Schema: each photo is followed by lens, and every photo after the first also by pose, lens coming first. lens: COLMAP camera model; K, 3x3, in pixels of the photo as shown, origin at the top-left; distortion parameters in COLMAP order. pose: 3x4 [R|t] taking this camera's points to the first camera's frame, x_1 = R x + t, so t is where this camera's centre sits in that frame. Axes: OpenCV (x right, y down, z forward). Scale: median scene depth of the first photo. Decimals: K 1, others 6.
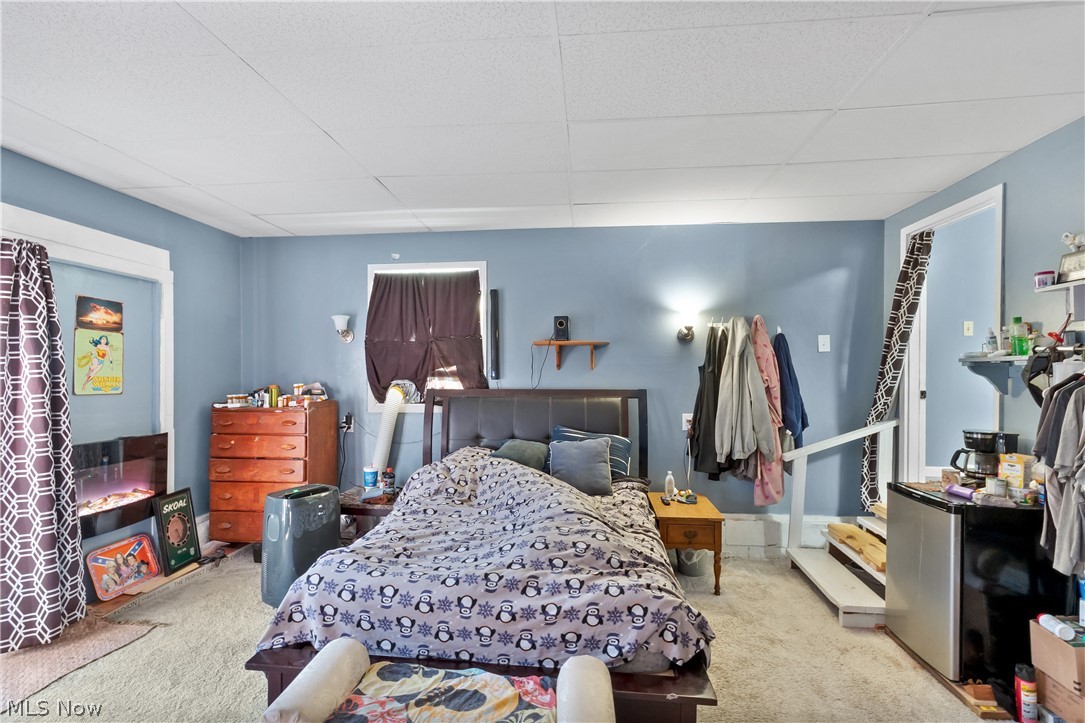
lens RADIAL K [[510.9, 0, 544.4], [0, 510.9, 366.3], [0, 0, 1]] dist [-0.003223, 0.003424]
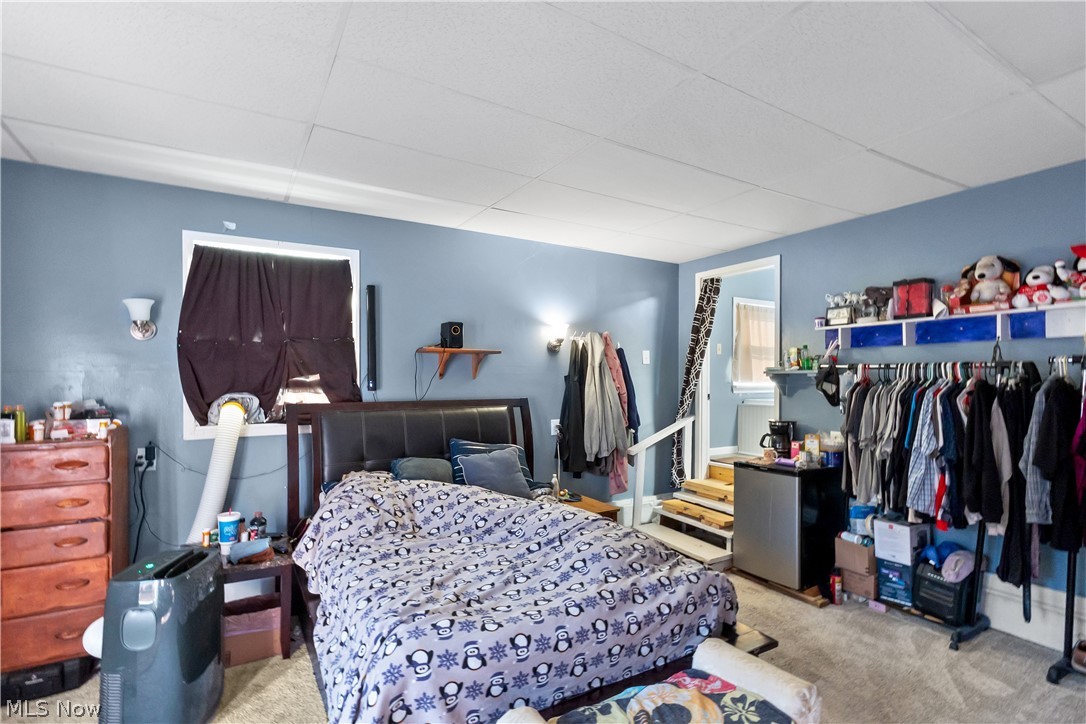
lens RADIAL K [[515.8, 0, 542.4], [0, 515.8, 372.4], [0, 0, 1]] dist [-0.005271, 0.004416]
pose [[0.803539, 0.005385, 0.595228, -0.436669], [-0.004829, 0.999985, -0.002527, -0.004279], [-0.595233, -0.000844, 0.803553, 0.156820]]
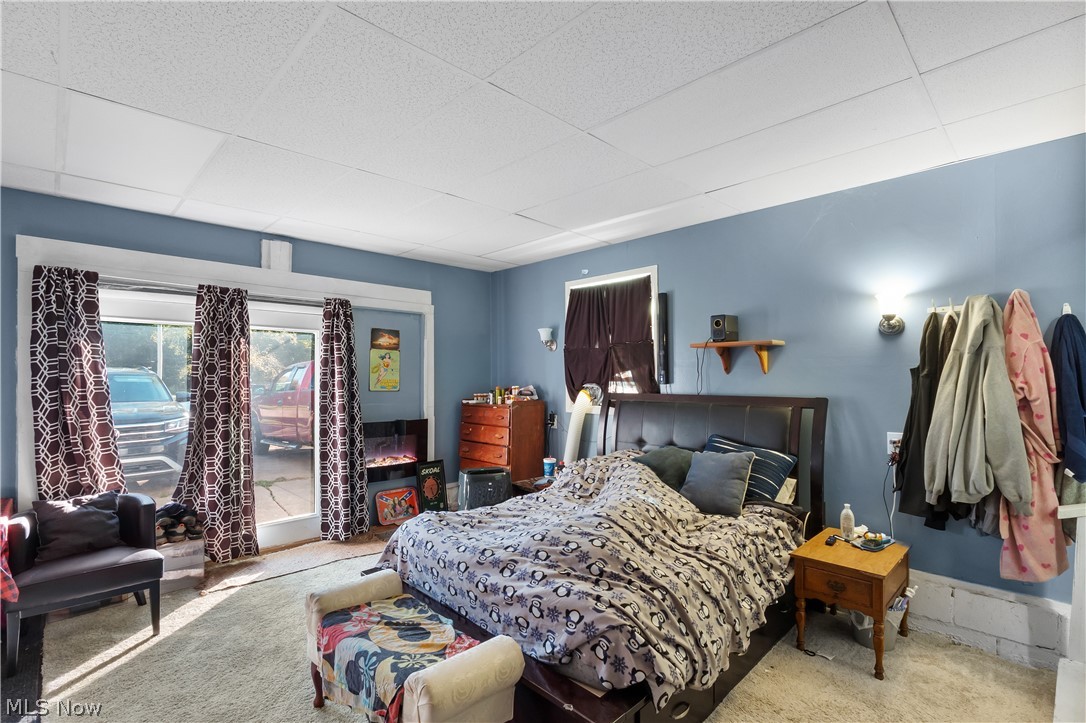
lens RADIAL K [[515.8, 0, 536.2], [0, 515.8, 366.5], [0, 0, 1]] dist [-0.005271, 0.004416]
pose [[0.756562, -0.013279, -0.653787, 0.419574], [0.007453, 0.999904, -0.011684, 0.002091], [0.653879, 0.003967, 0.756589, 0.102541]]
